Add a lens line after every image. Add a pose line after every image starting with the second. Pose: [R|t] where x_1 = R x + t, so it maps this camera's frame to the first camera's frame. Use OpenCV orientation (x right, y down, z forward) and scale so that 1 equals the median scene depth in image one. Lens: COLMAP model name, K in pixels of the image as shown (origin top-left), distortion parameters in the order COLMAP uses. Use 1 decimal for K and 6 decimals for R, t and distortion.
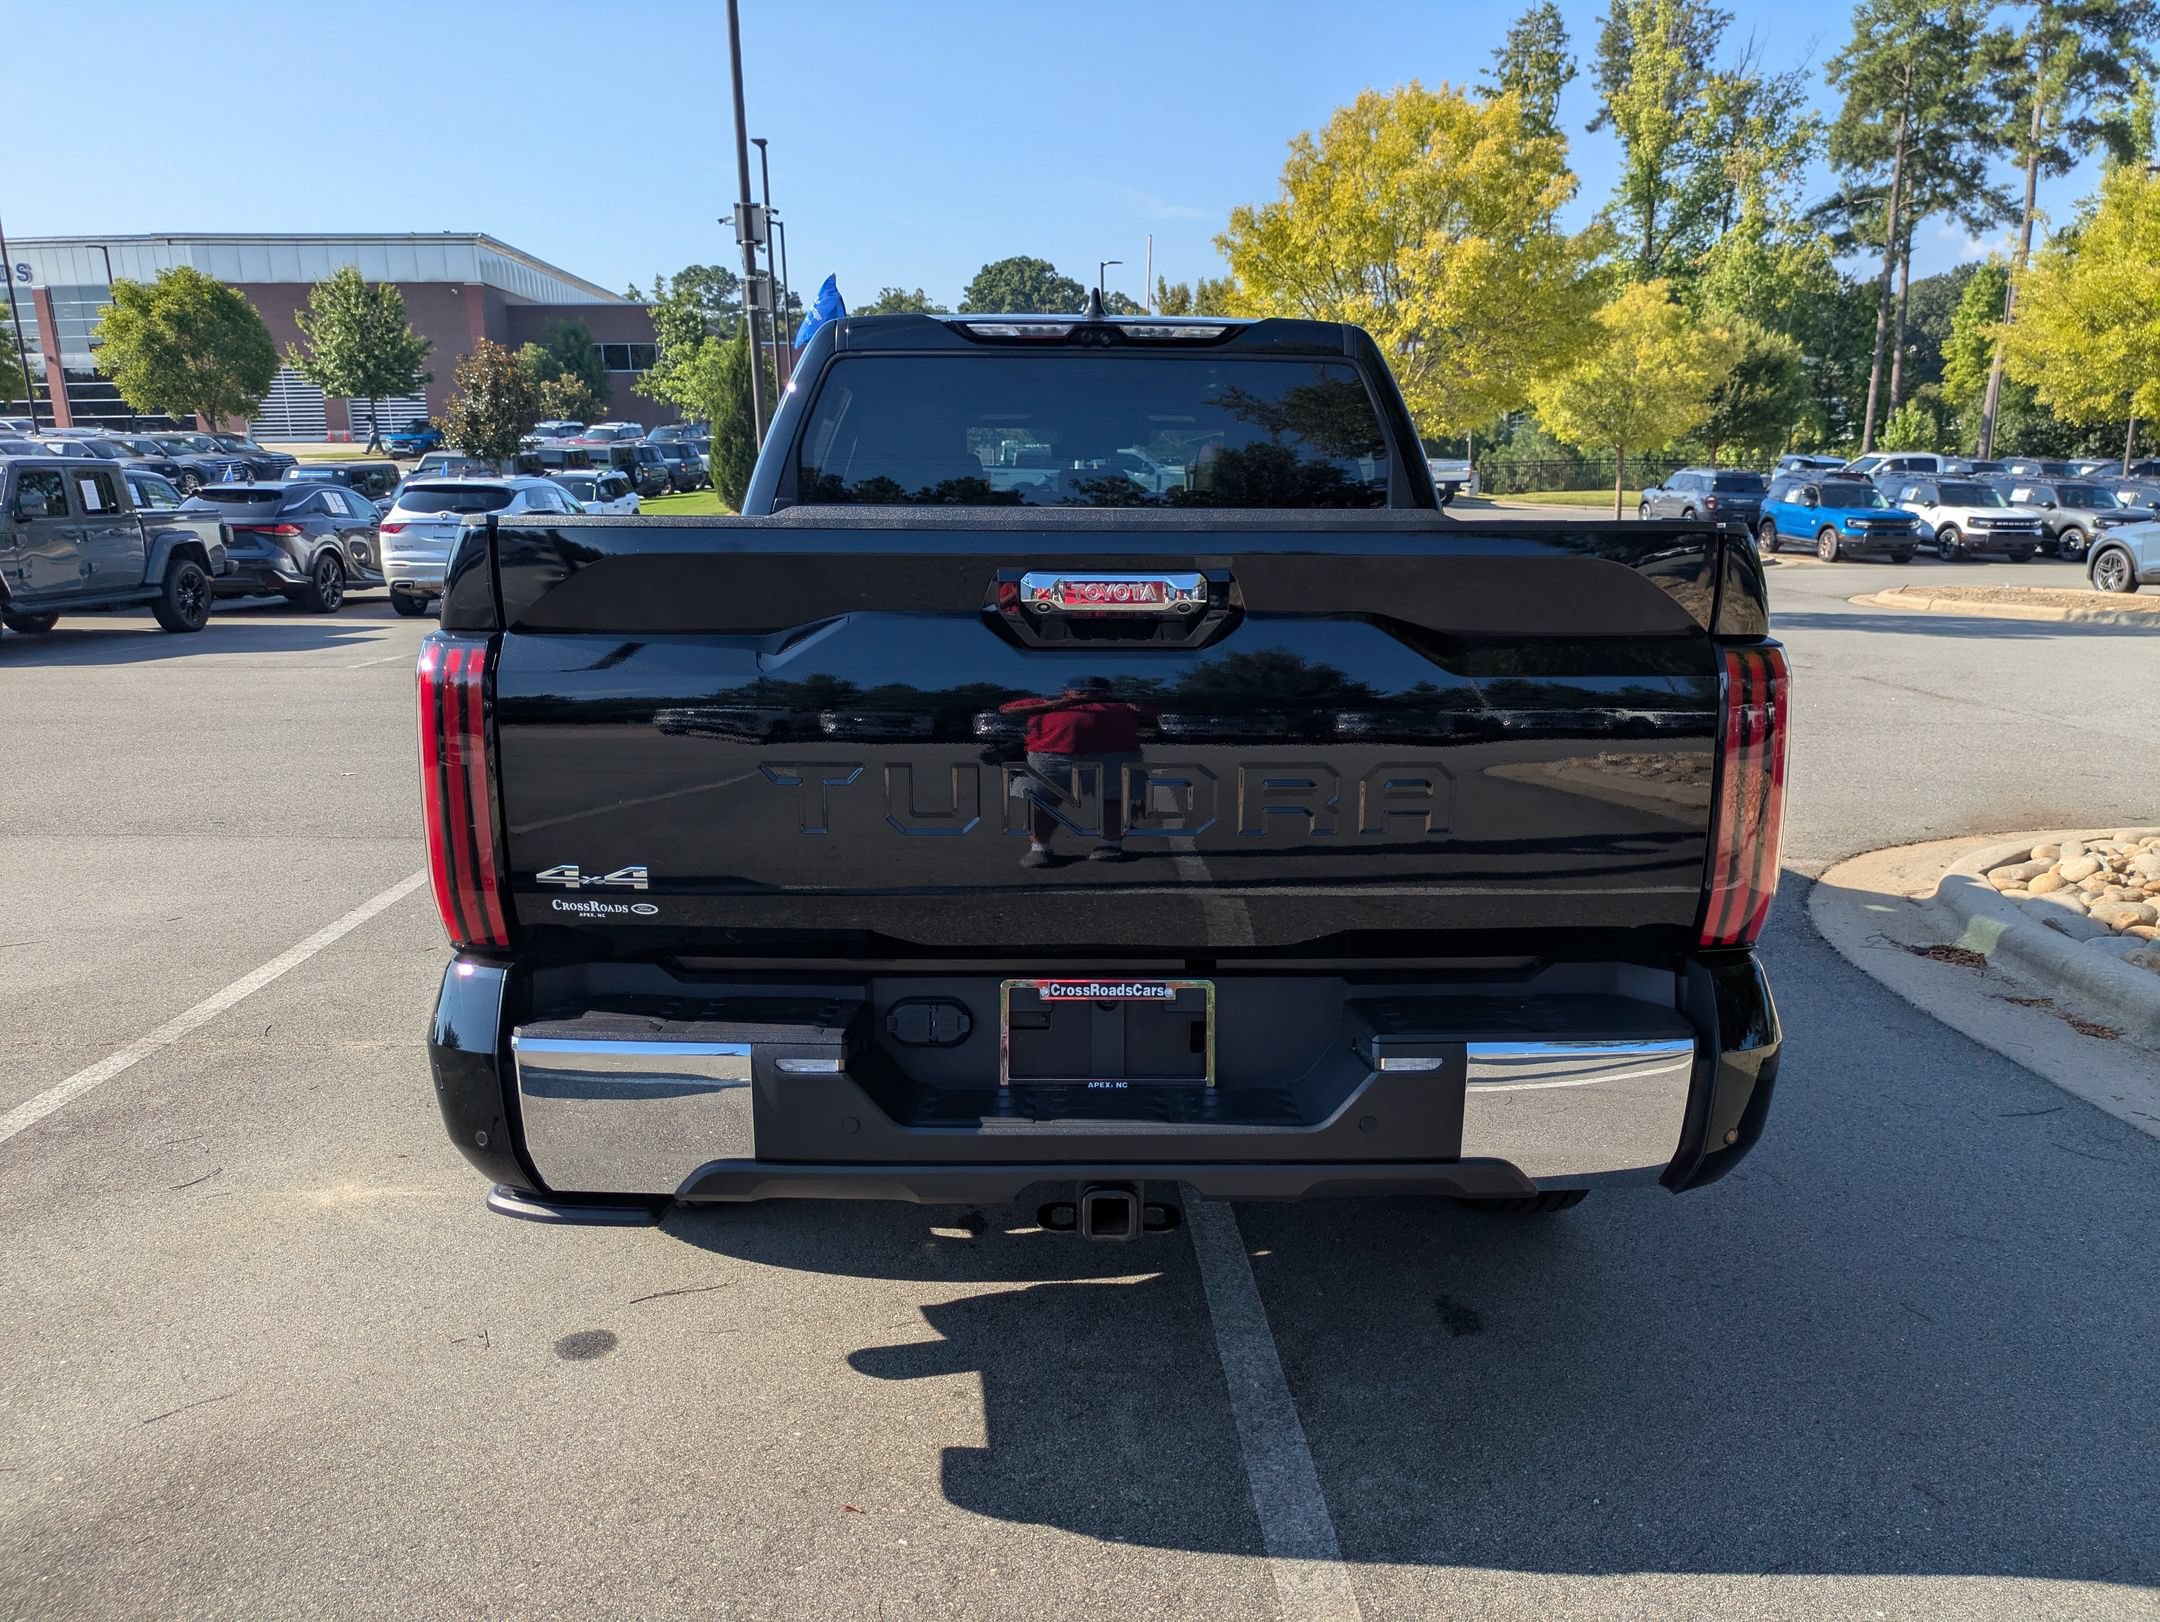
lens RADIAL K [[1616.8, 0, 1080.0], [0, 1616.8, 811.0], [0, 0, 1]] dist [0.015692, -0.004090]
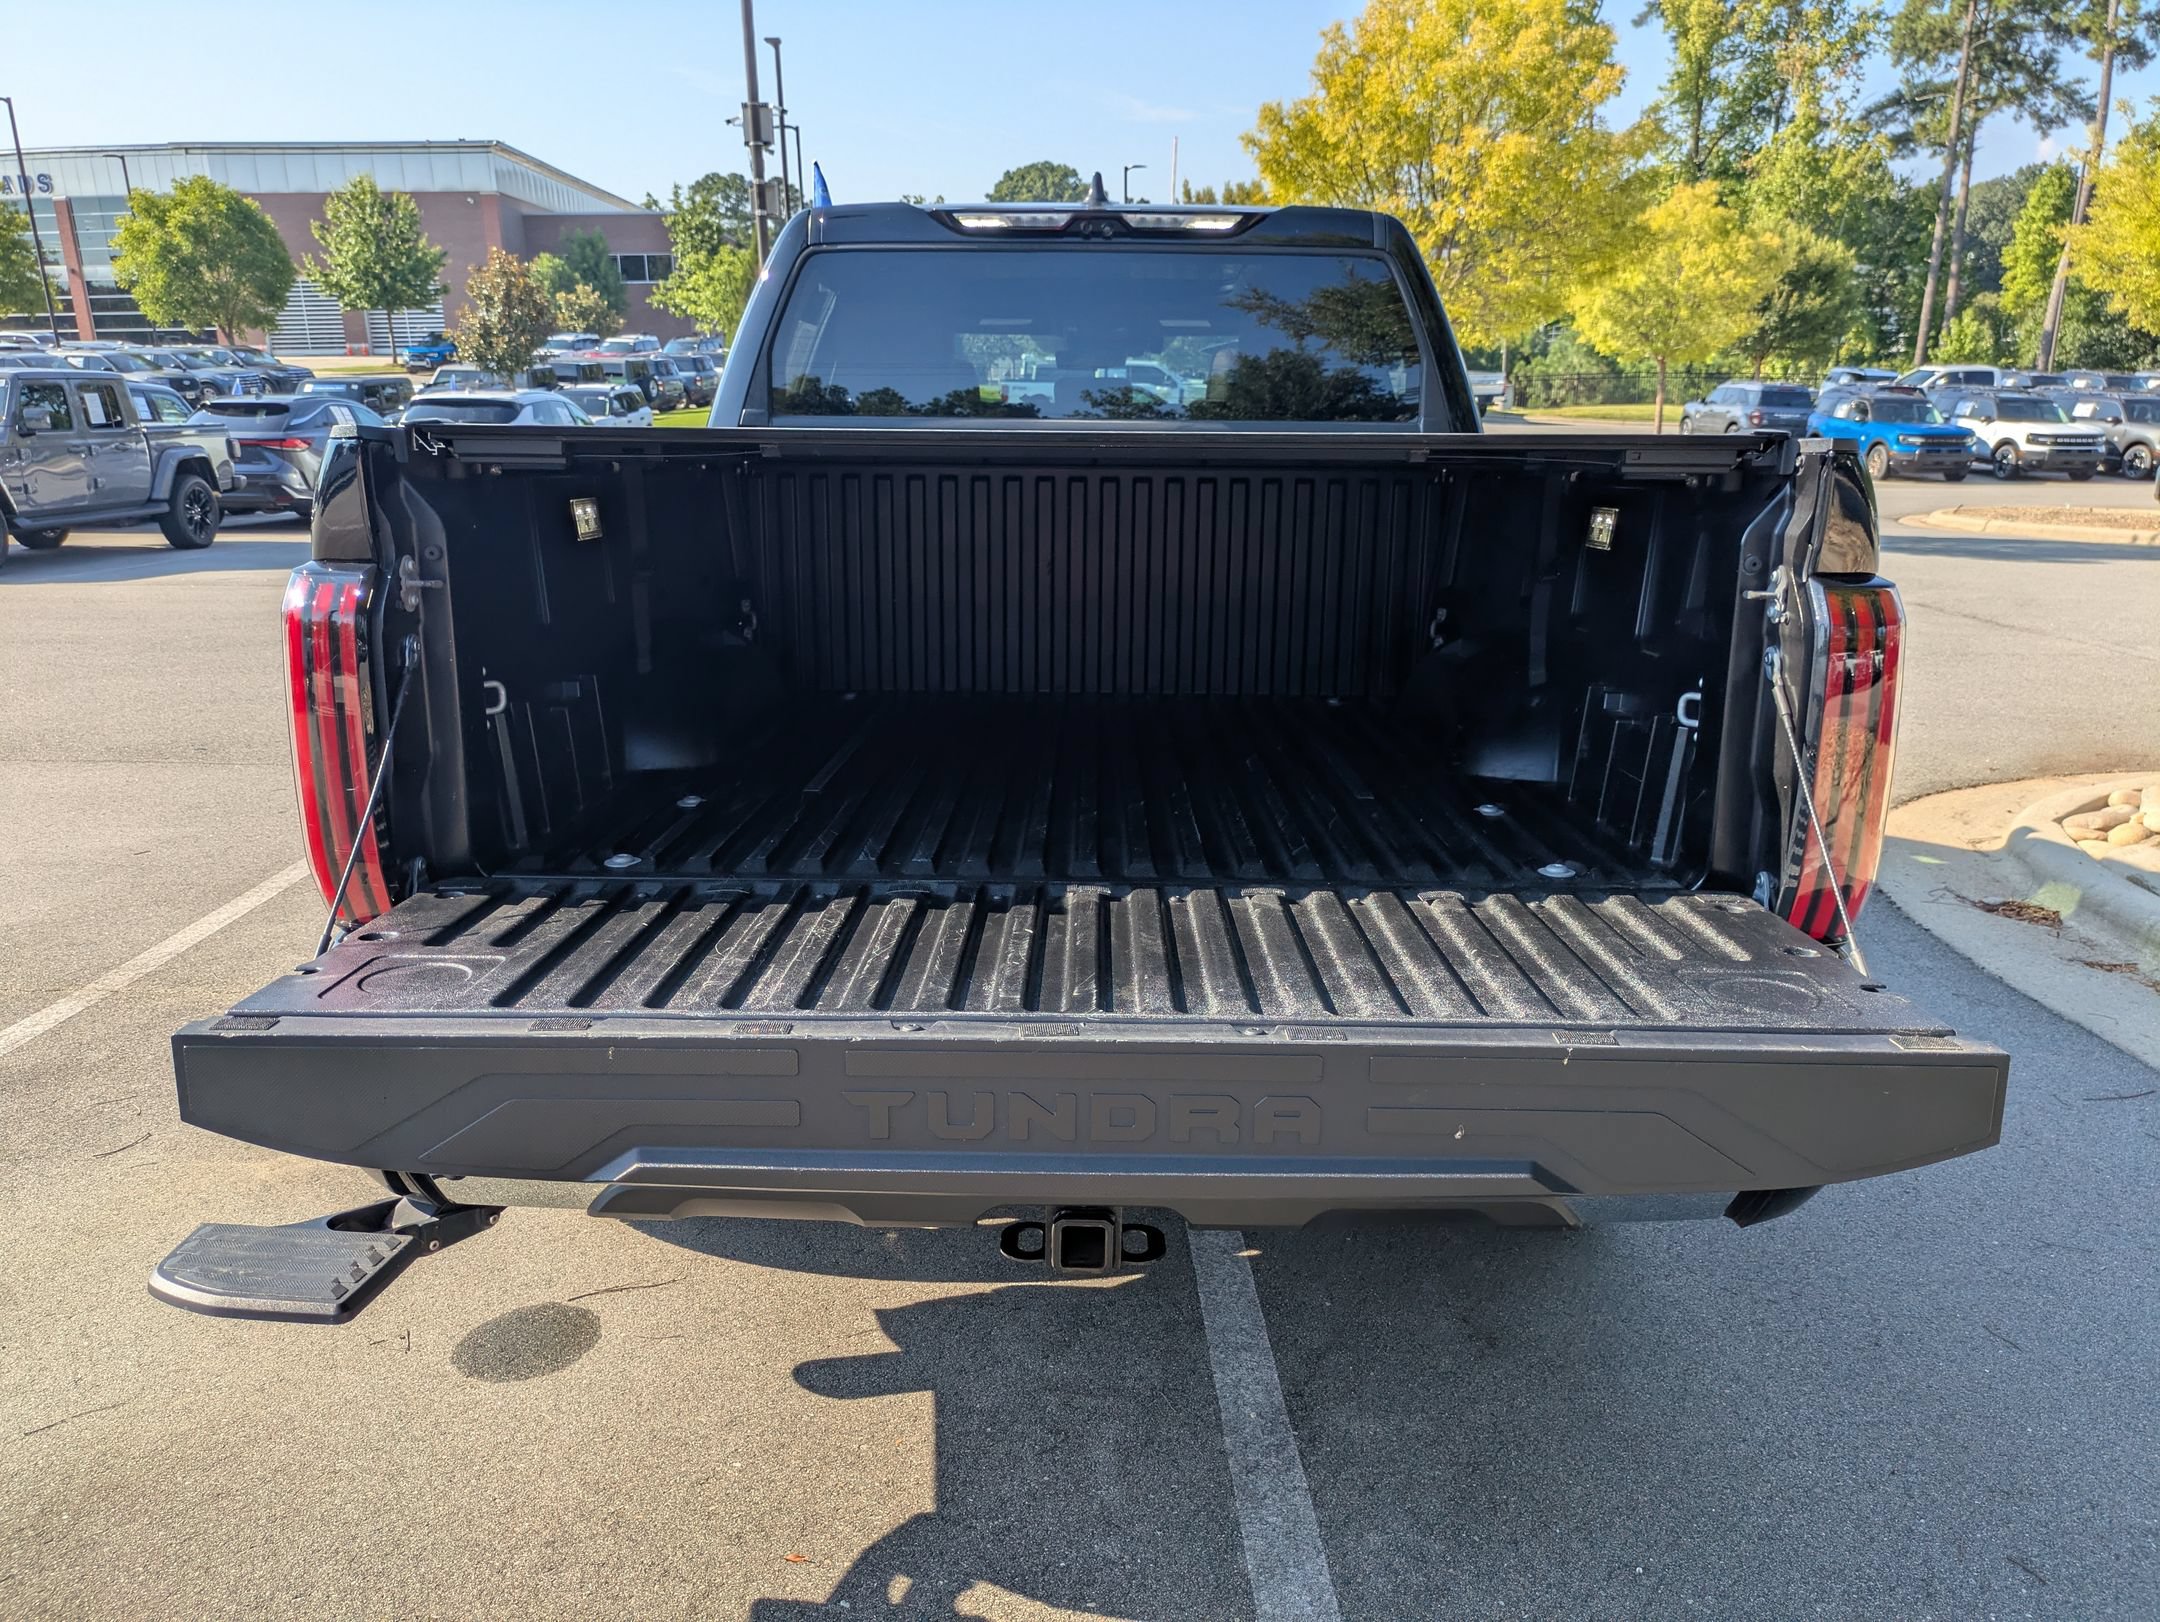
lens RADIAL K [[1613.5, 0, 1045.9], [0, 1613.5, 824.3], [0, 0, 1]] dist [0.003894, 0.009086]
pose [[0.999403, 0.009165, -0.033326, 0.002048], [-0.007201, 0.998256, 0.058585, -0.002051], [0.033805, -0.058310, 0.997726, 0.012167]]
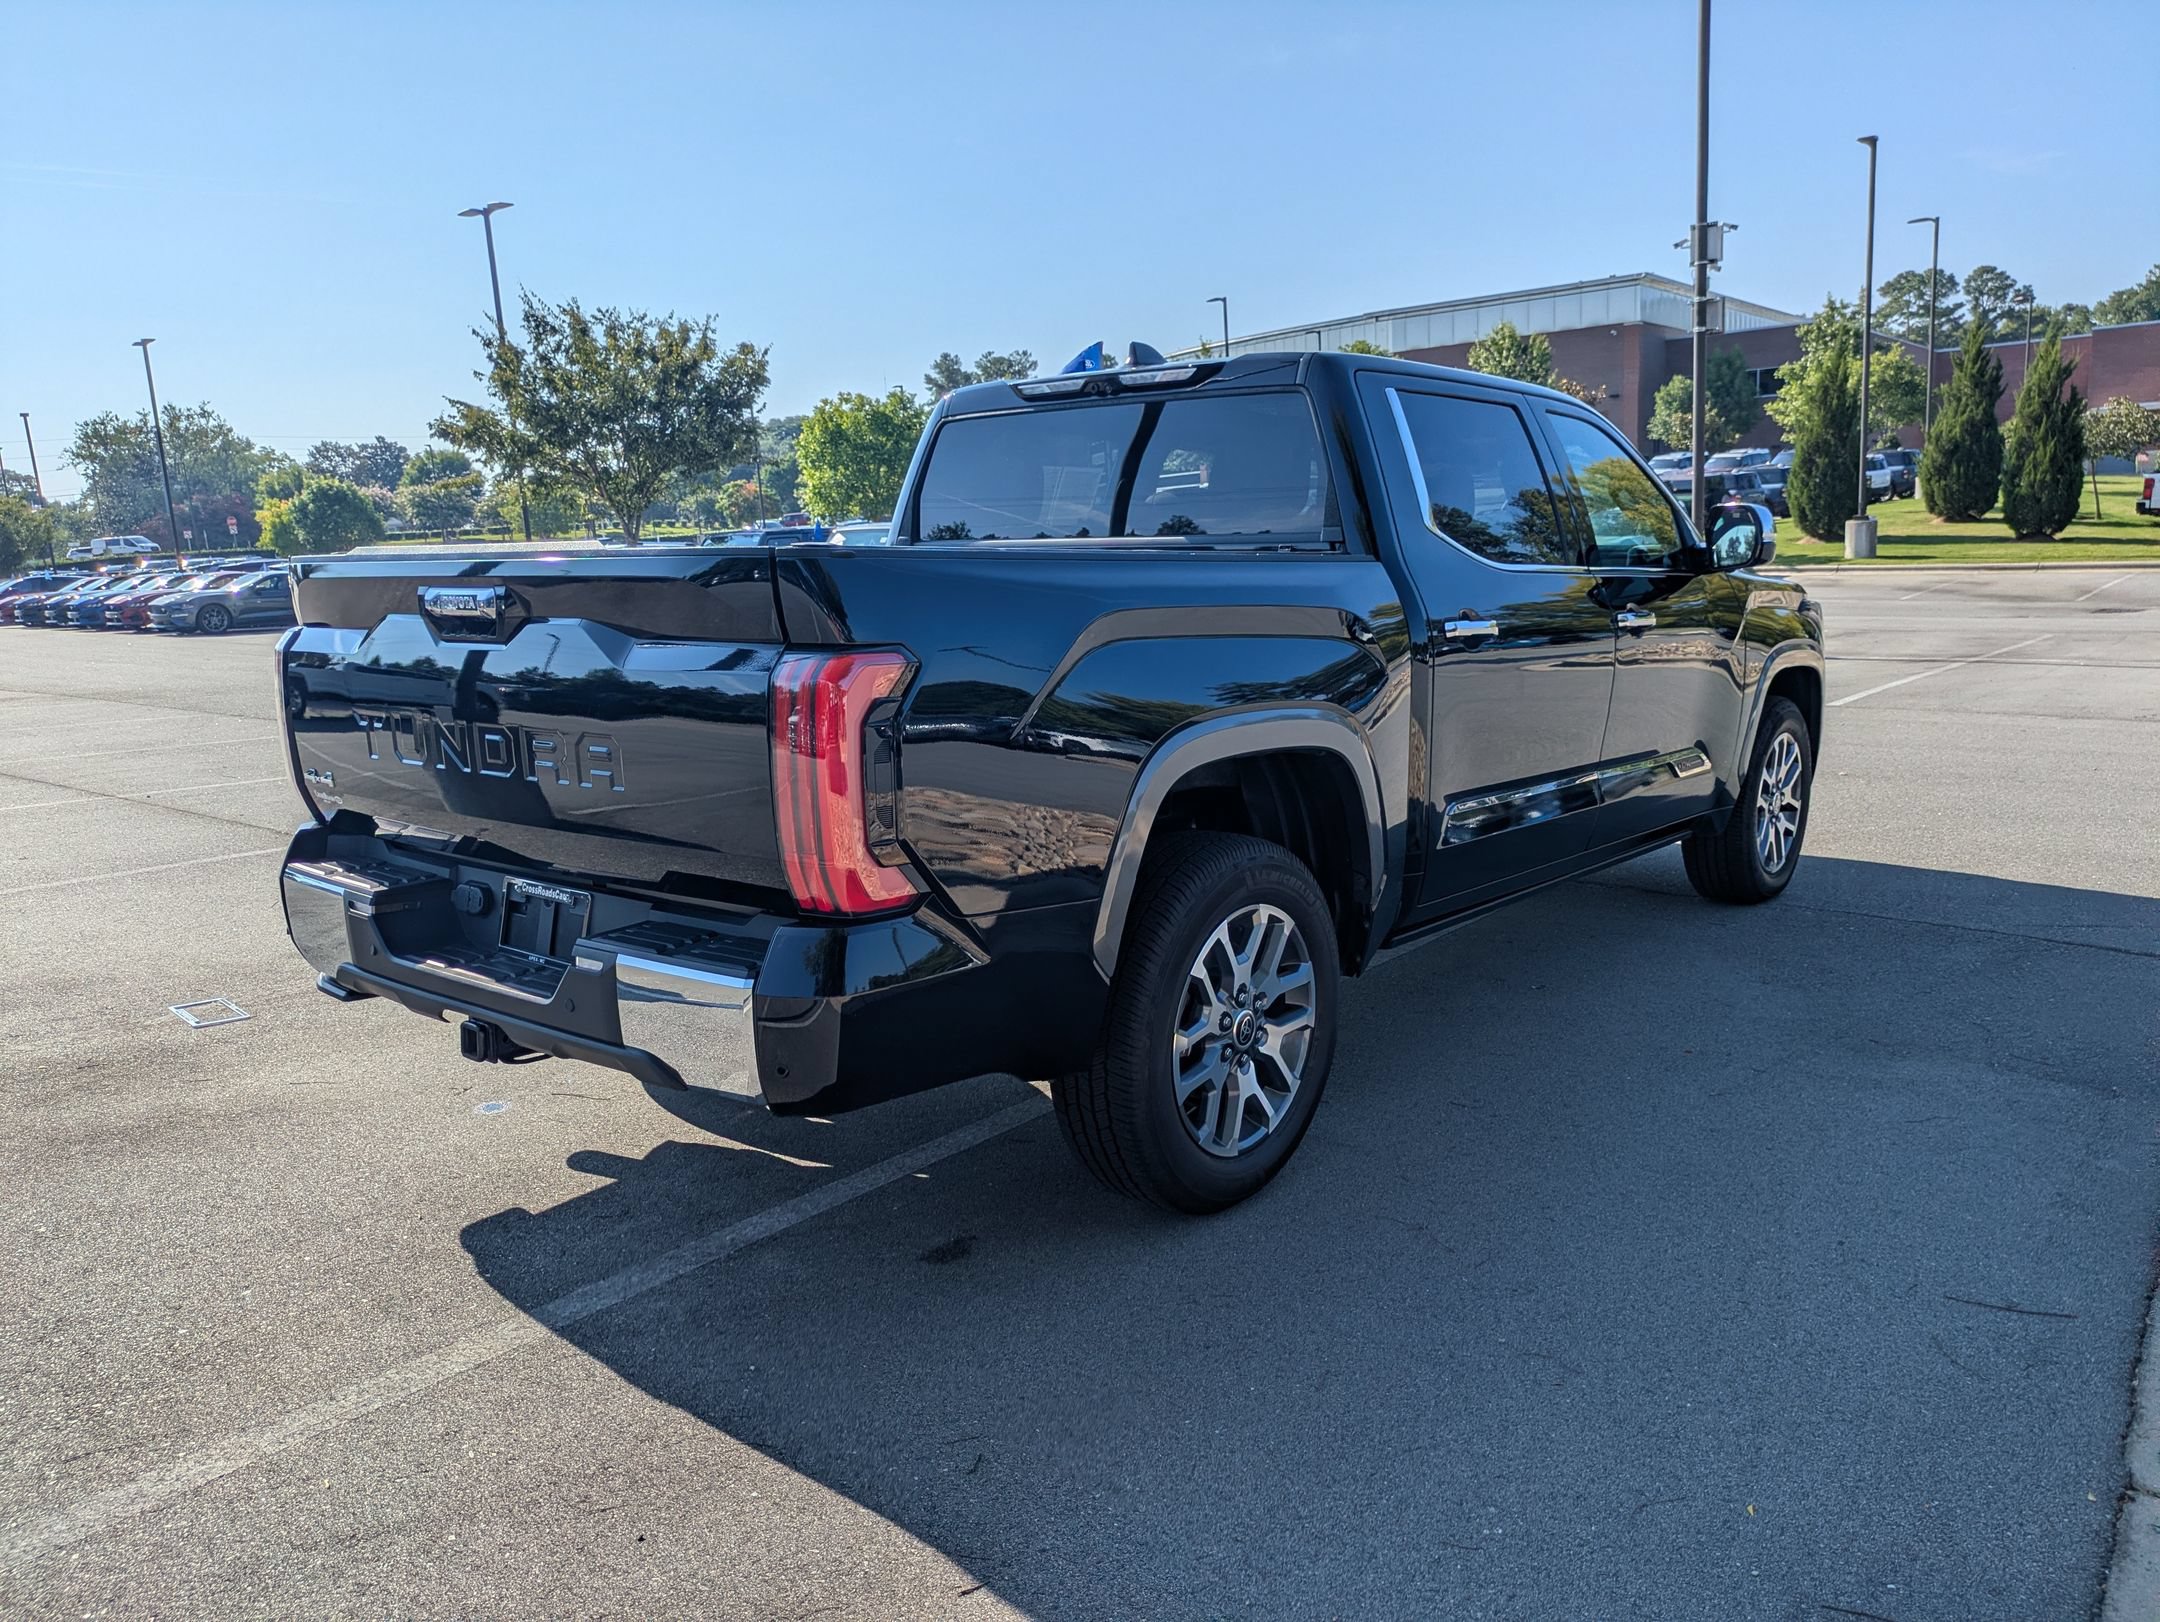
lens RADIAL K [[1616.8, 0, 1080.0], [0, 1616.8, 811.0], [0, 0, 1]] dist [0.015692, -0.004090]
pose [[0.749800, 0.081443, -0.656633, 0.103782], [-0.094156, 0.995430, 0.015950, -0.001881], [0.654931, 0.049867, 0.754042, 0.020439]]
